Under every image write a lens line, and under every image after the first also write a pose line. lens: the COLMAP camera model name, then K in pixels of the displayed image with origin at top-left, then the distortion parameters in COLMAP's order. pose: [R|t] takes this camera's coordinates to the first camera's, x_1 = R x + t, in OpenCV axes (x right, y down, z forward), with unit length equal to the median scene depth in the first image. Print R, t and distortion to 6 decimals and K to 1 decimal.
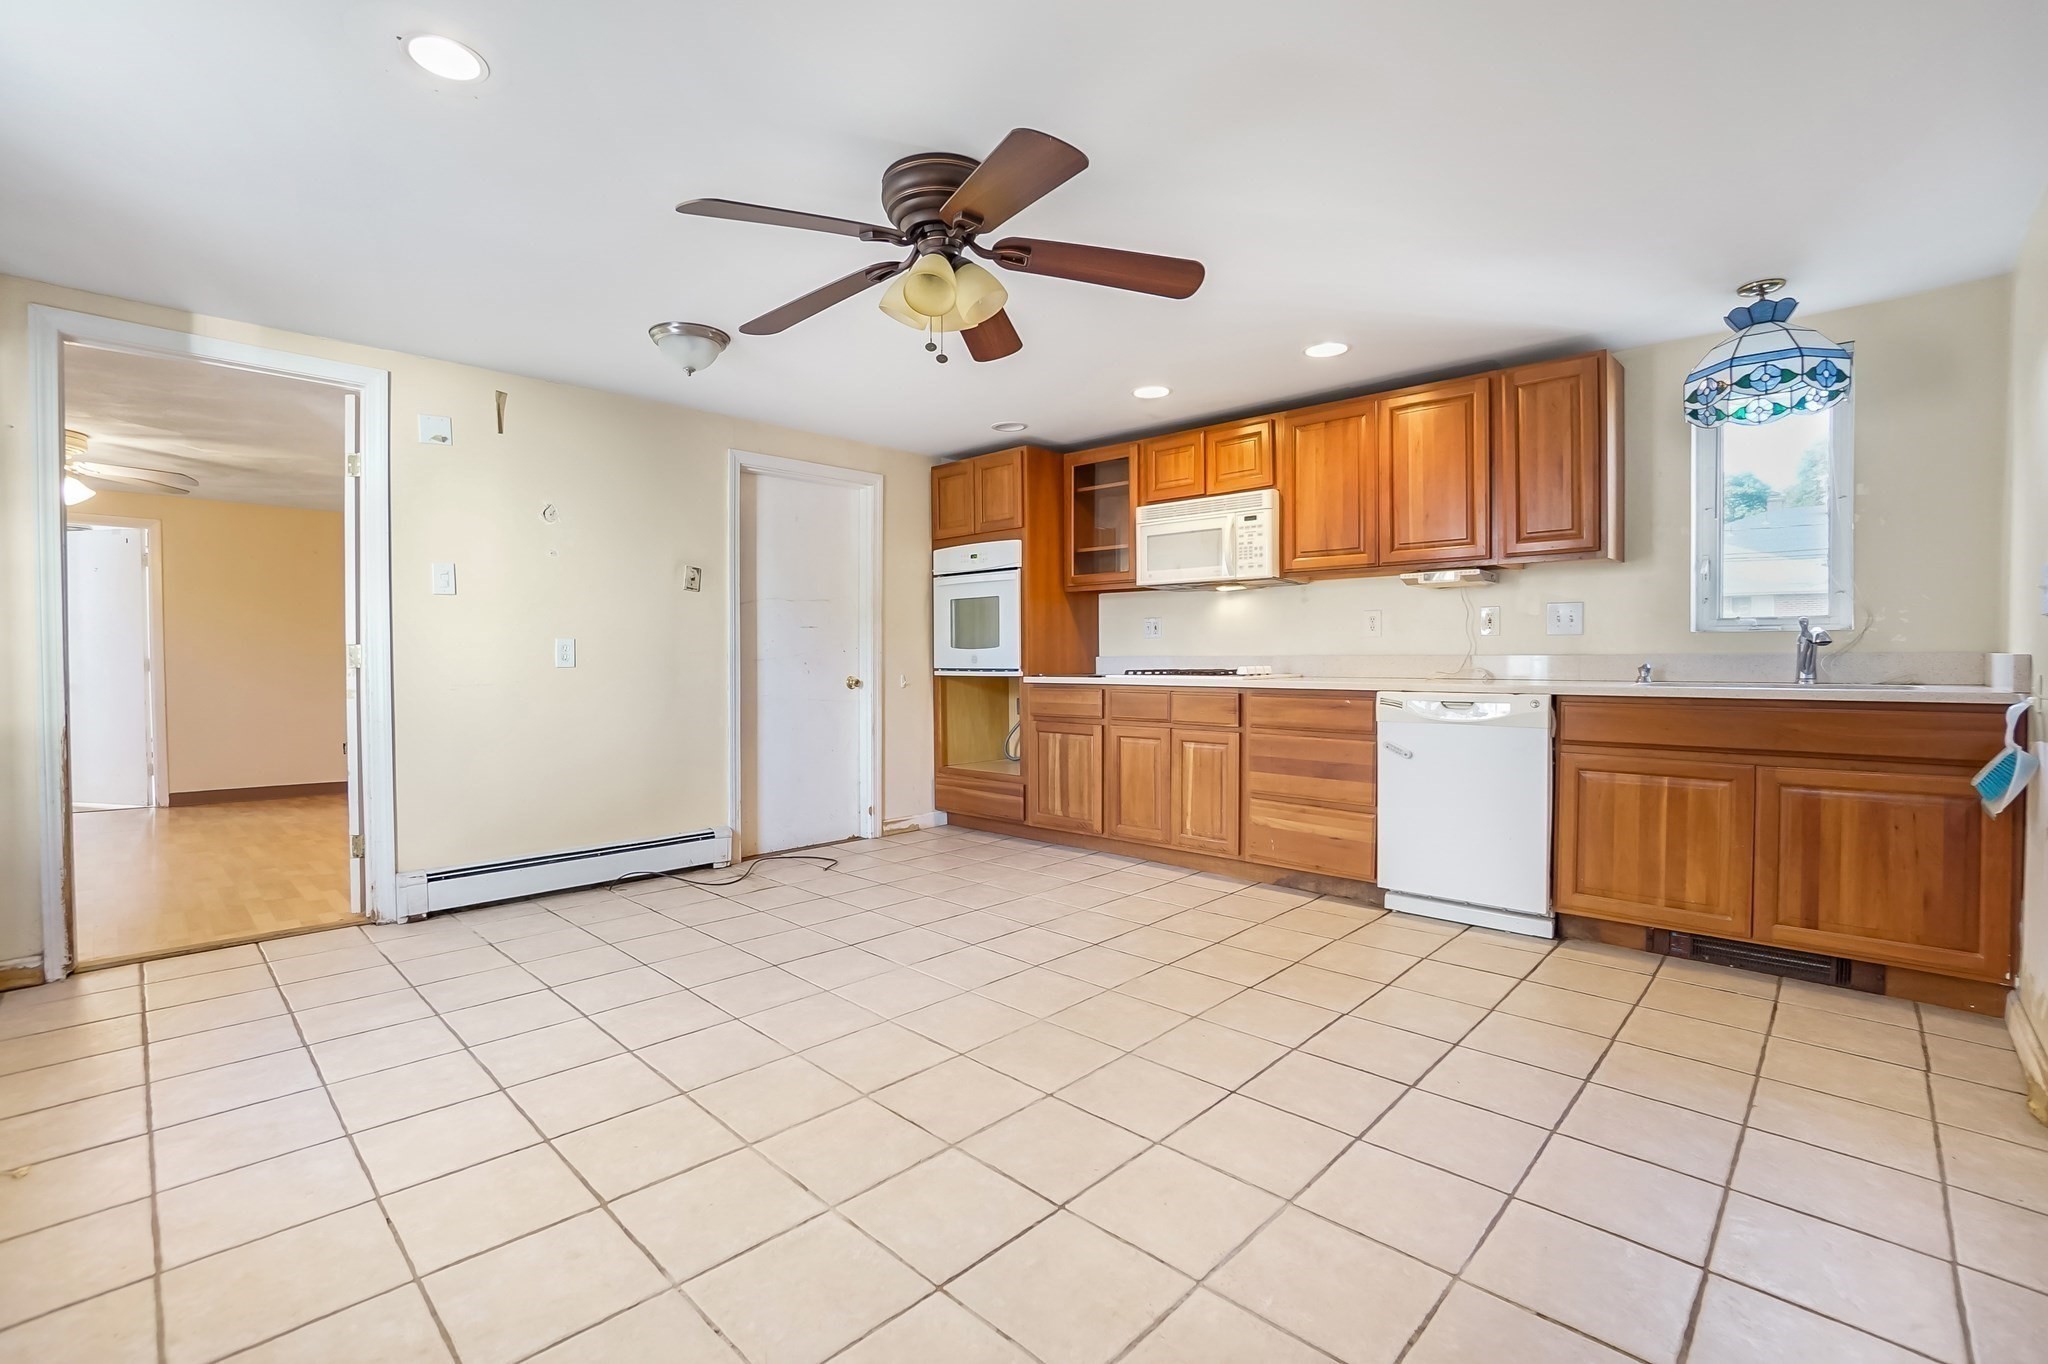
lens RADIAL K [[905.7, 0, 1009.9], [0, 905.7, 670.7], [0, 0, 1]] dist [-0.064545, 0.020399]
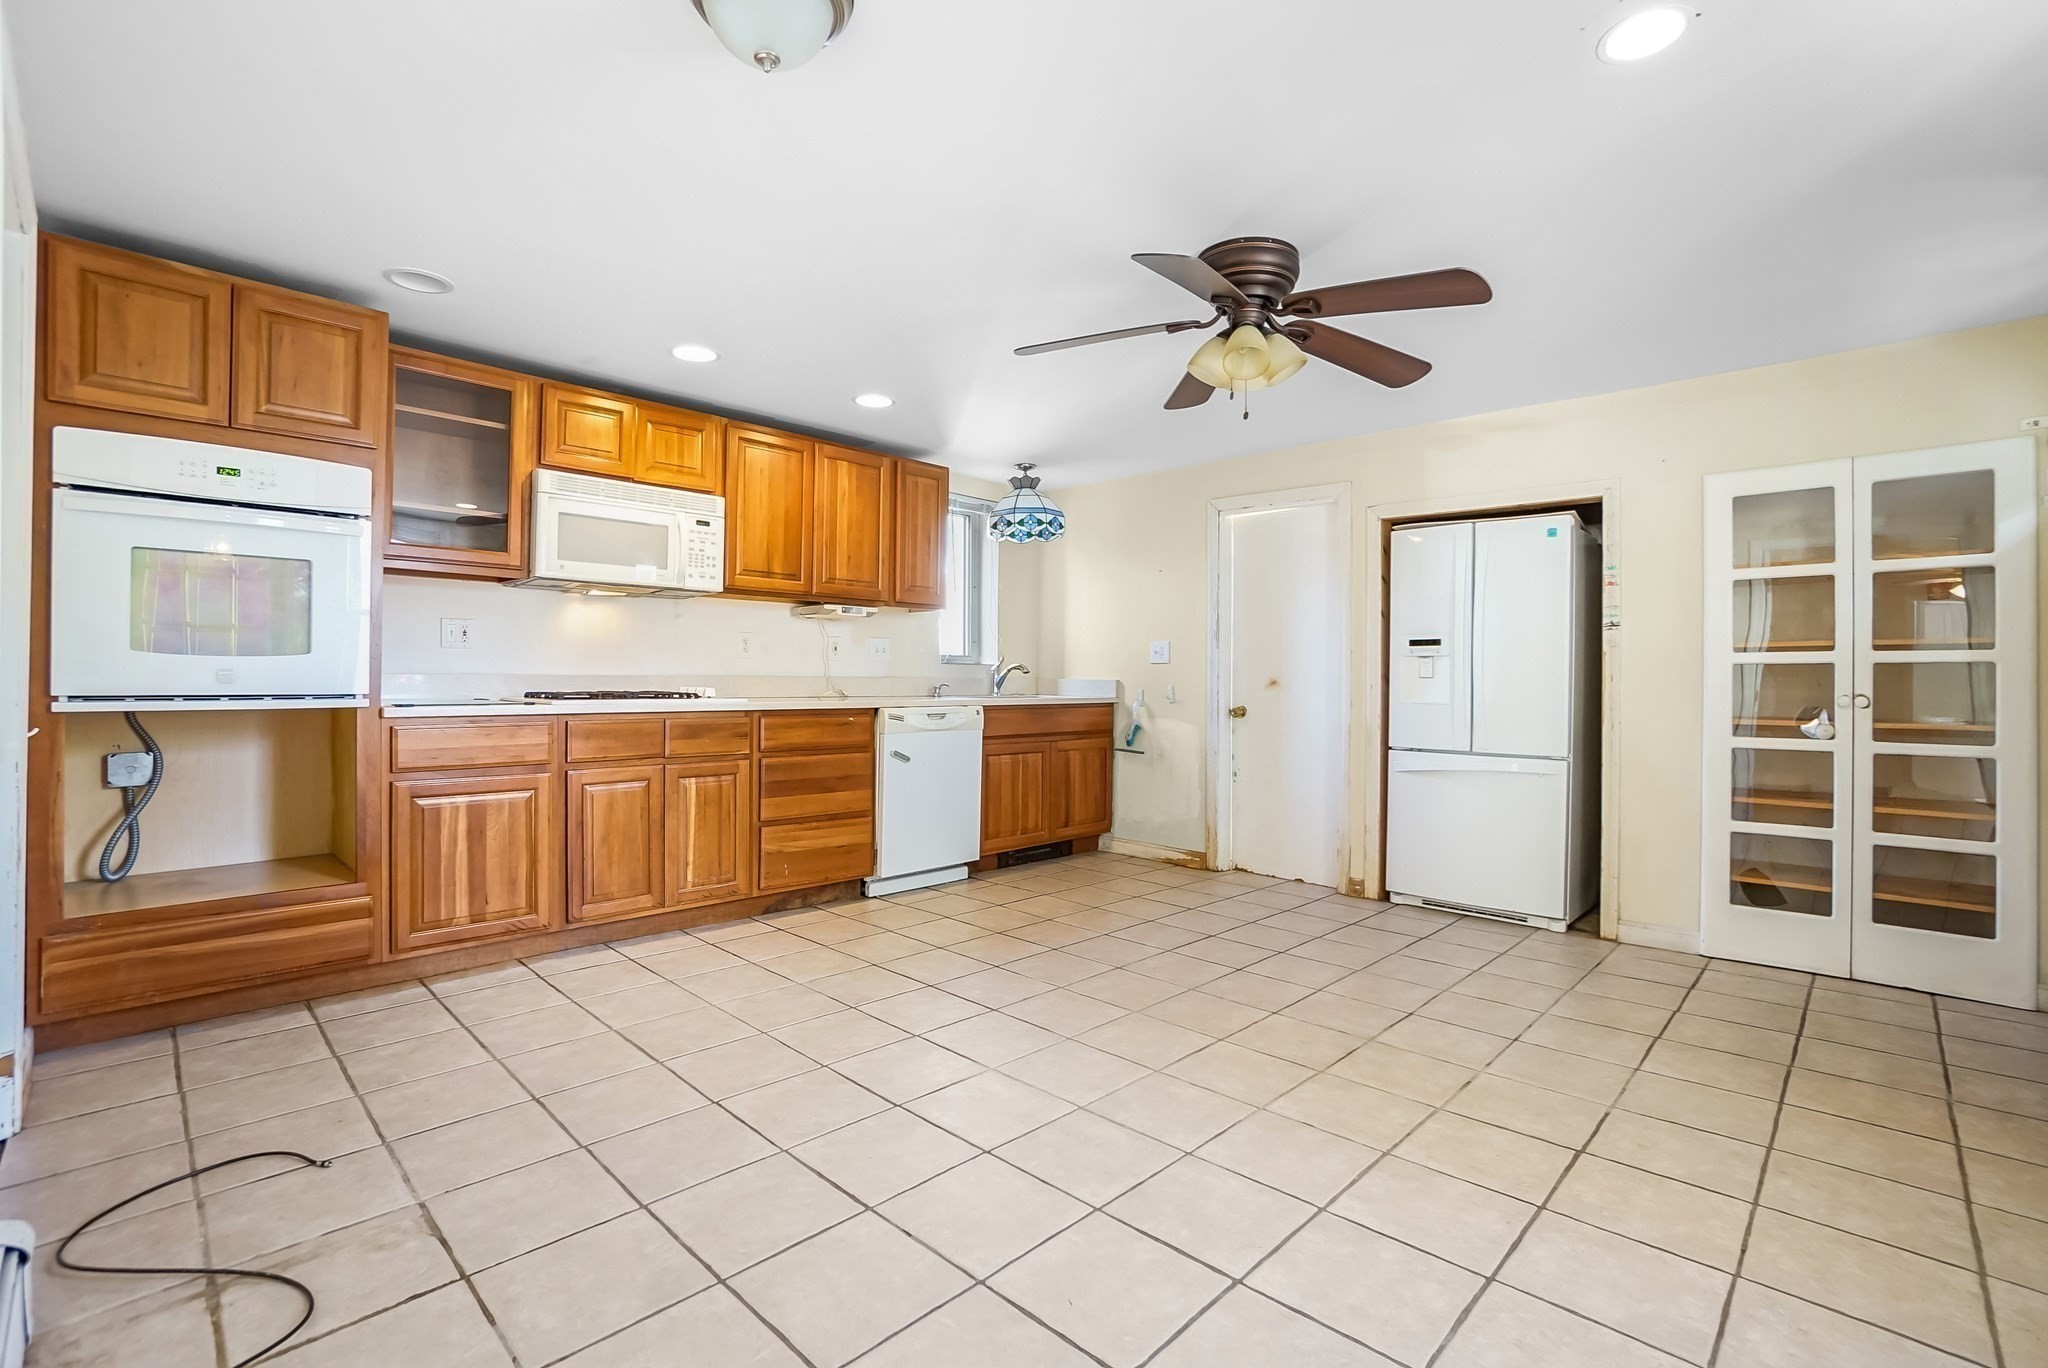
lens RADIAL K [[920.6, 0, 1031.8], [0, 920.6, 675.6], [0, 0, 1]] dist [-0.033454, 0.000544]
pose [[0.007462, 0.007564, 0.999944, -0.661430], [0.009978, 0.999921, -0.007638, -0.006490], [-0.999922, 0.010034, 0.007386, 0.681393]]
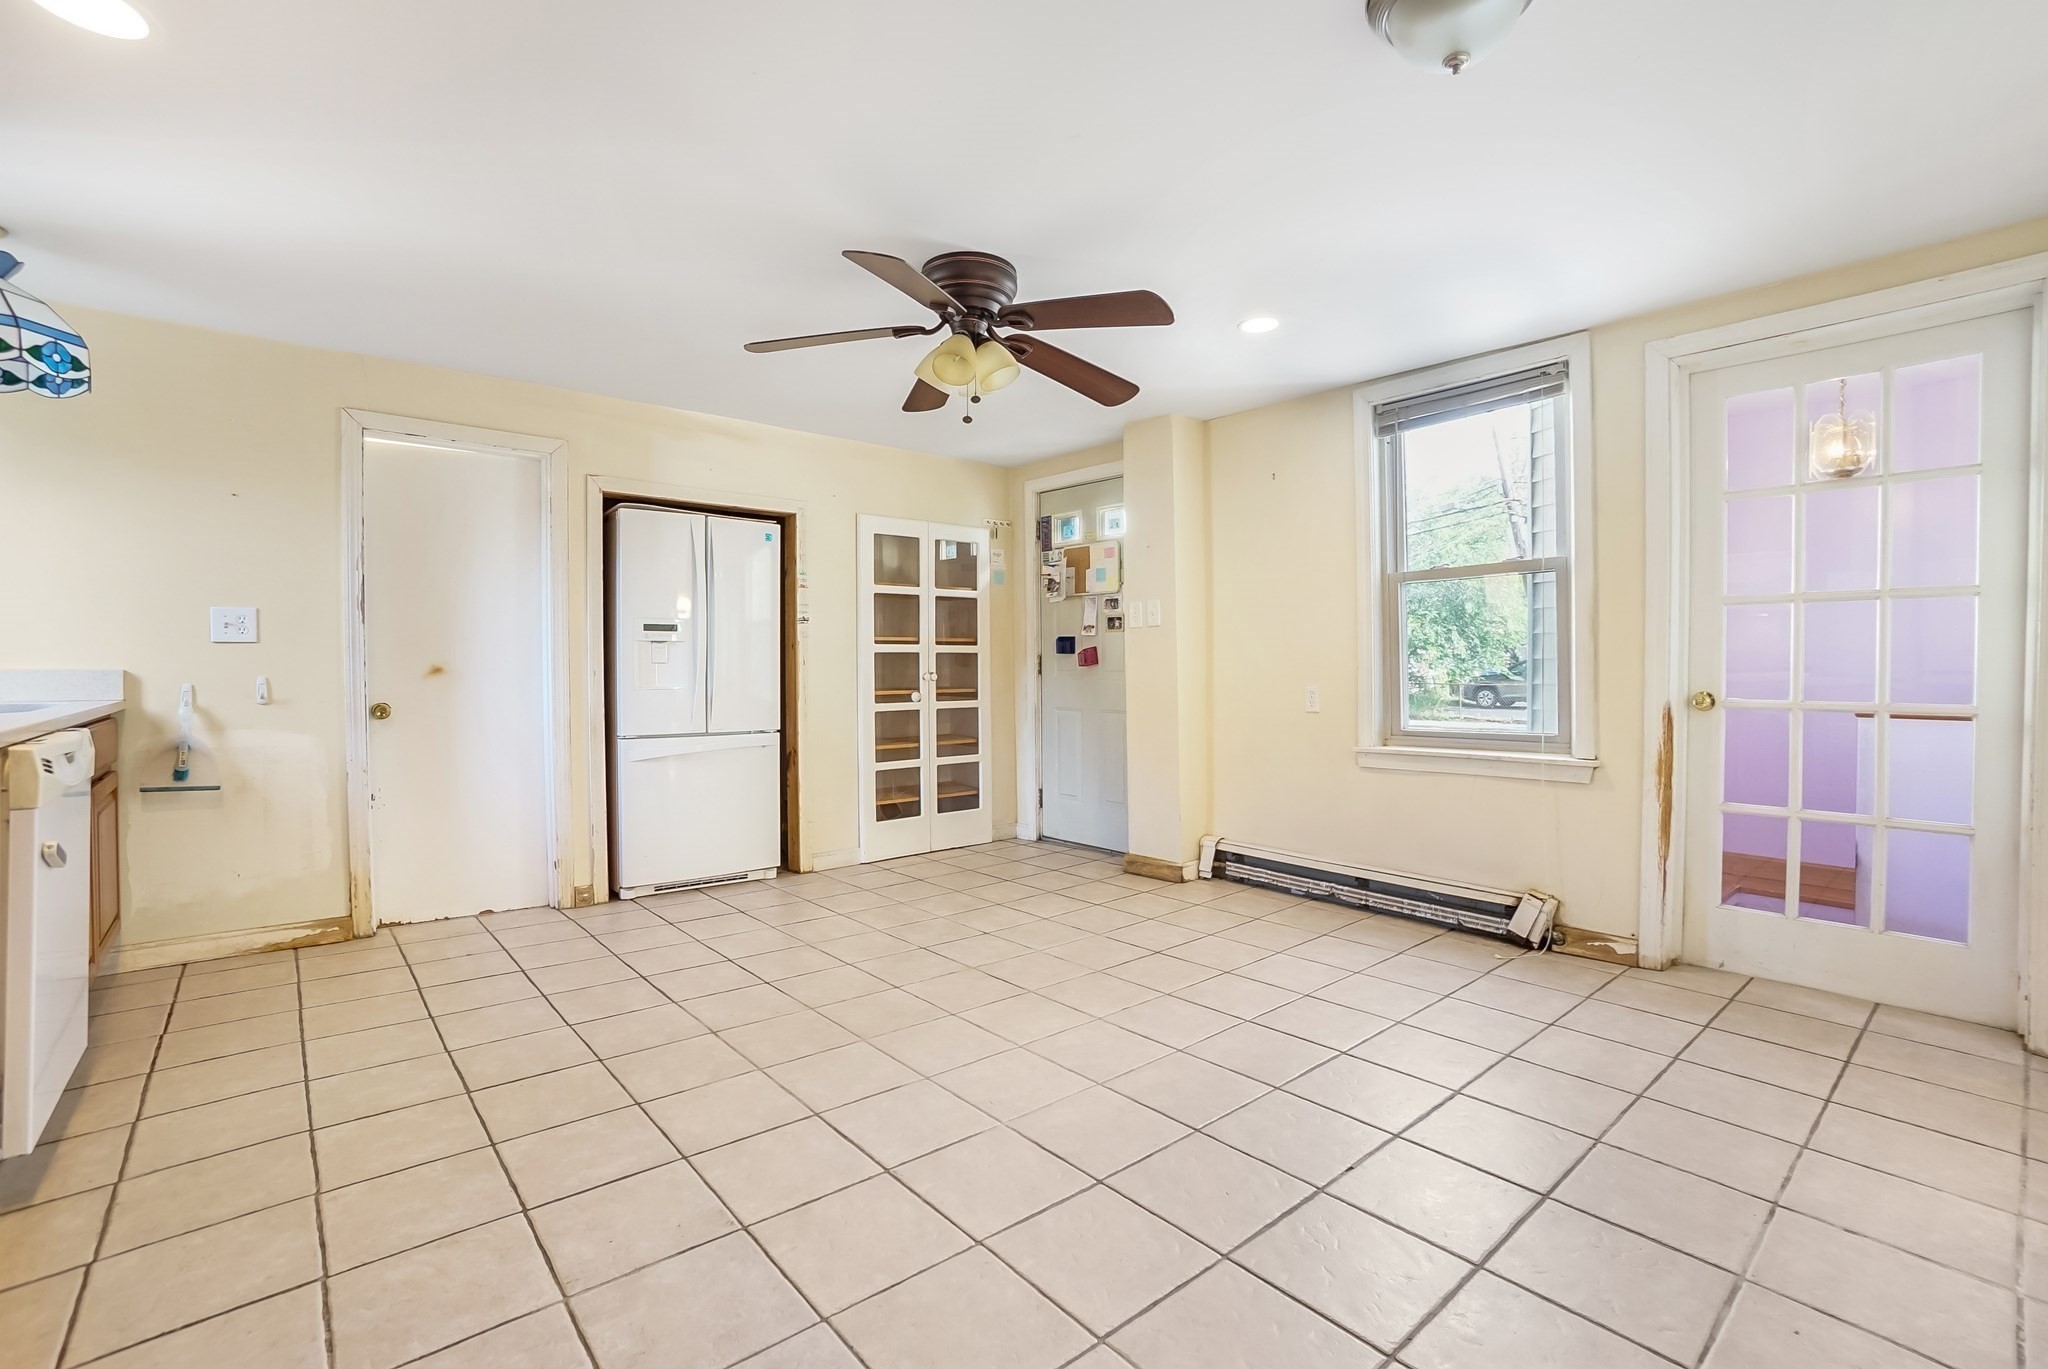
lens RADIAL K [[905.7, 0, 1009.9], [0, 905.7, 673.2], [0, 0, 1]] dist [-0.064545, 0.020399]
pose [[-0.992753, 0.003557, 0.120122, -0.147196], [0.006818, 0.999619, 0.026754, -0.019983], [-0.119981, 0.027380, -0.992399, 1.183533]]
